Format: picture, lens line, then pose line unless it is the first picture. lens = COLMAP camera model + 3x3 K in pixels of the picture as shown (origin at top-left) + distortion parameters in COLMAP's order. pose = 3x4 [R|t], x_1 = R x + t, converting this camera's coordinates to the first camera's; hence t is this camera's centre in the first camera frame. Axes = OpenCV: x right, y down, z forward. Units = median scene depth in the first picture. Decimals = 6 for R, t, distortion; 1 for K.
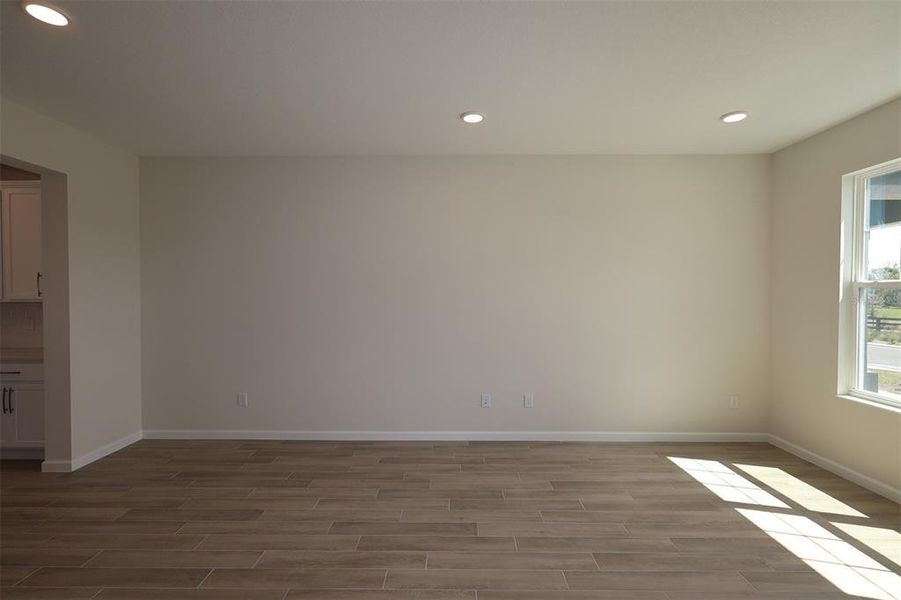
lens RADIAL K [[409.4, 0, 445.8], [0, 409.4, 305.6], [0, 0, 1]] dist [-0.001605, 0.000635]
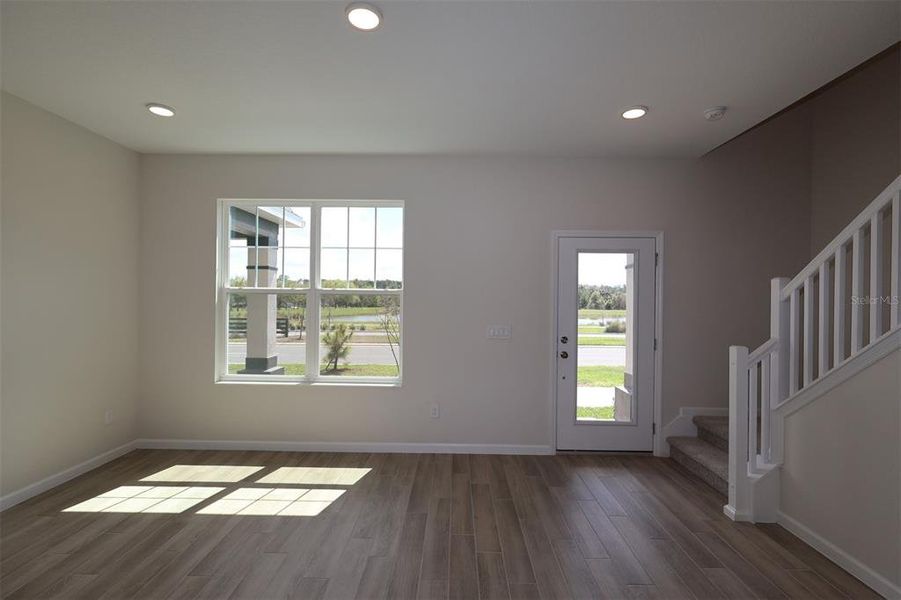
lens RADIAL K [[420.0, 0, 450.2], [0, 420.0, 299.3], [0, 0, 1]] dist [-0.001329, 0.000727]
pose [[0.005811, 0.004310, 0.999974, -0.258558], [0.013041, 0.999905, -0.004386, -0.008062], [-0.999898, 0.013066, 0.005754, 0.312684]]
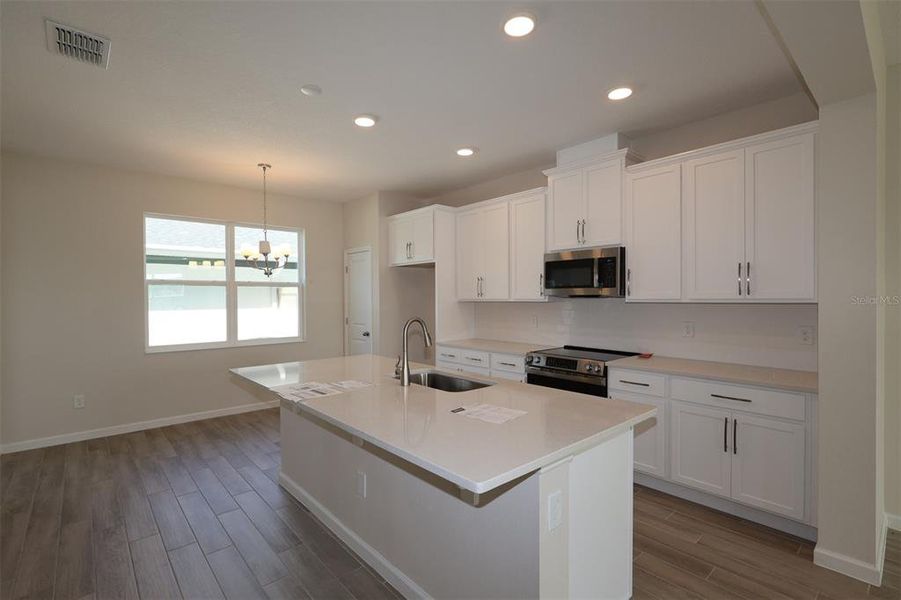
lens RADIAL K [[420.0, 0, 410.7], [0, 420.0, 300.2], [0, 0, 1]] dist [-0.001329, 0.000727]
pose [[0.643882, 0.000364, -0.765125, -0.924857], [-0.011315, 0.999895, -0.009046, -0.000572], [0.765041, 0.014482, 0.643818, 0.070843]]
